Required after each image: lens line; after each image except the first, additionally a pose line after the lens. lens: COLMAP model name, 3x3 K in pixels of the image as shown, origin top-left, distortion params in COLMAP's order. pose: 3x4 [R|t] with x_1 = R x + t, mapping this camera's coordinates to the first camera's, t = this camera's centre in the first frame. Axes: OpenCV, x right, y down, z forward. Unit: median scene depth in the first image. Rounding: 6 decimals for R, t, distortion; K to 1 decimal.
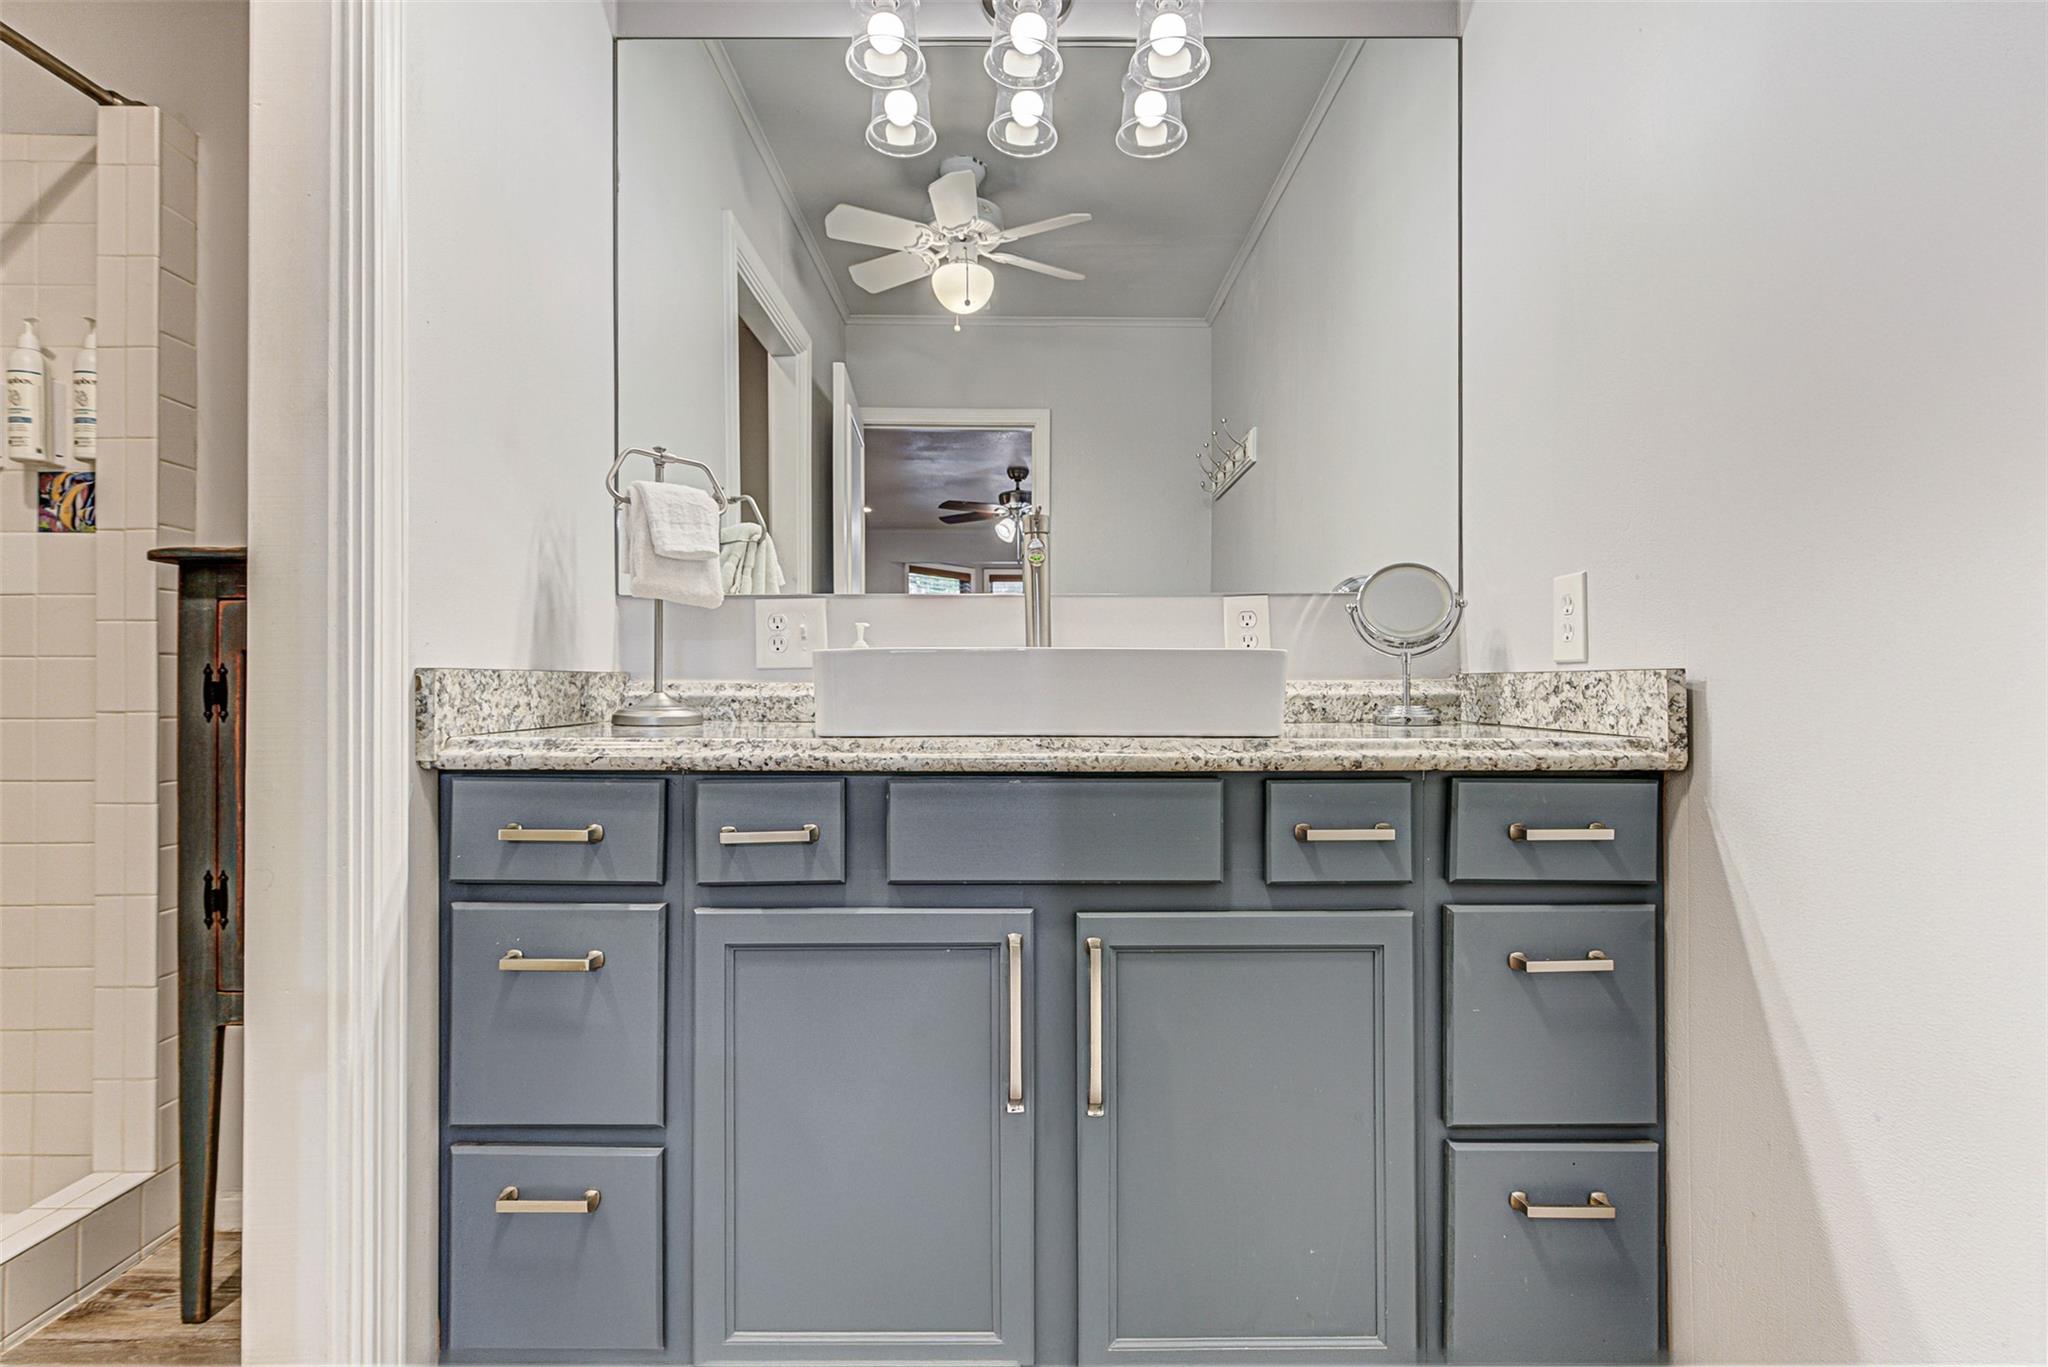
lens RADIAL K [[963.6, 0, 1017.0], [0, 963.6, 679.2], [0, 0, 1]] dist [0.002510, -0.000678]
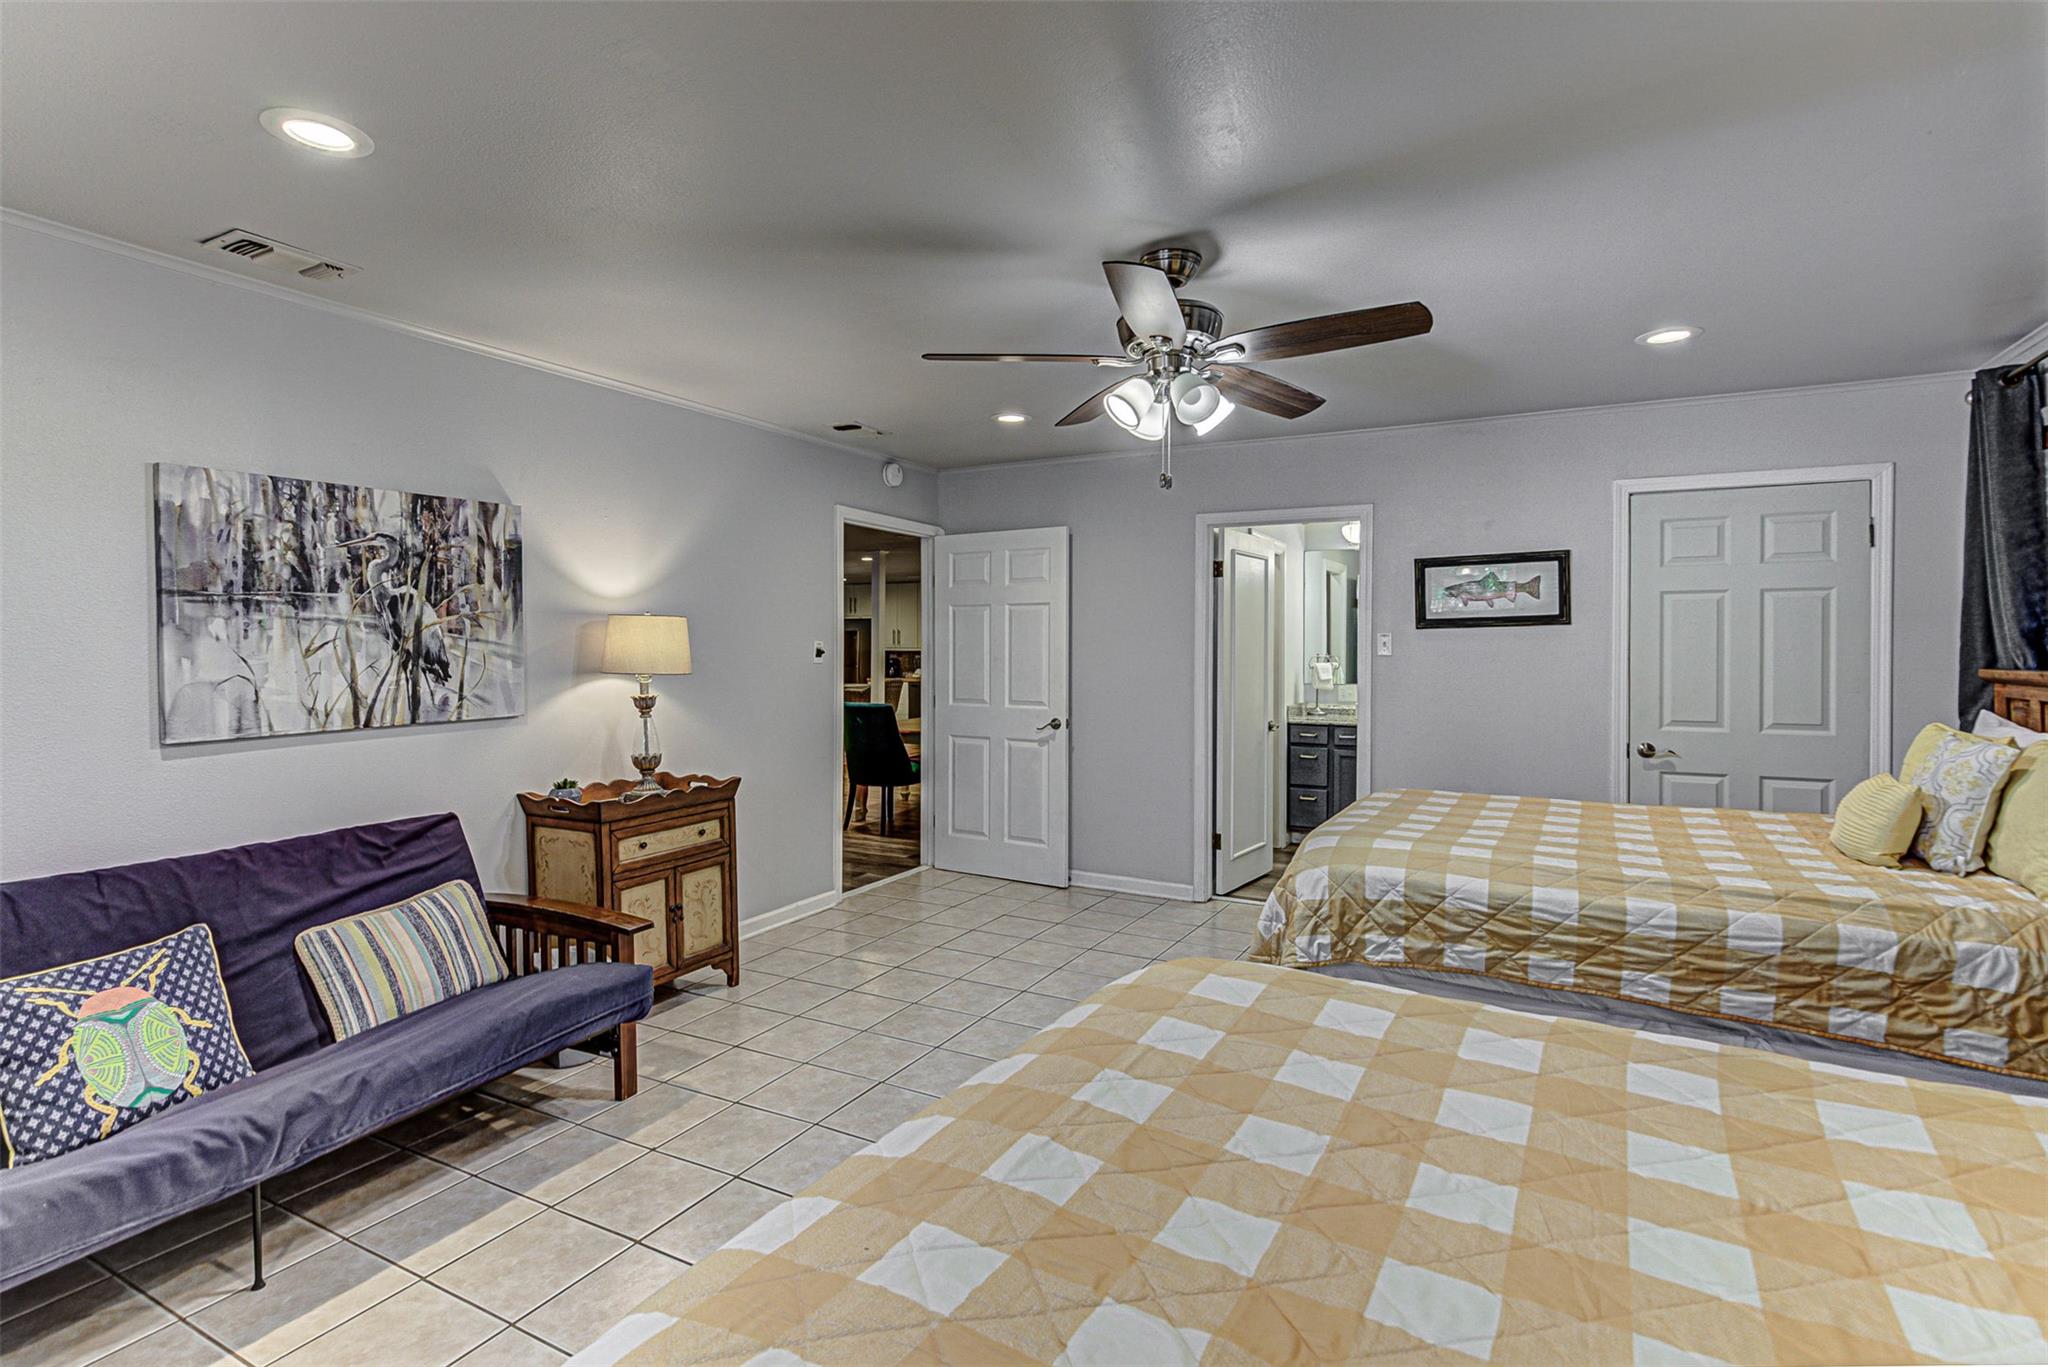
lens RADIAL K [[963.6, 0, 1017.0], [0, 963.6, 679.2], [0, 0, 1]] dist [0.002510, -0.000678]
pose [[0.881714, 0.012964, -0.471607, 0.612478], [0.003722, 0.999400, 0.034431, -0.332578], [0.471770, -0.032114, 0.881137, -4.311740]]
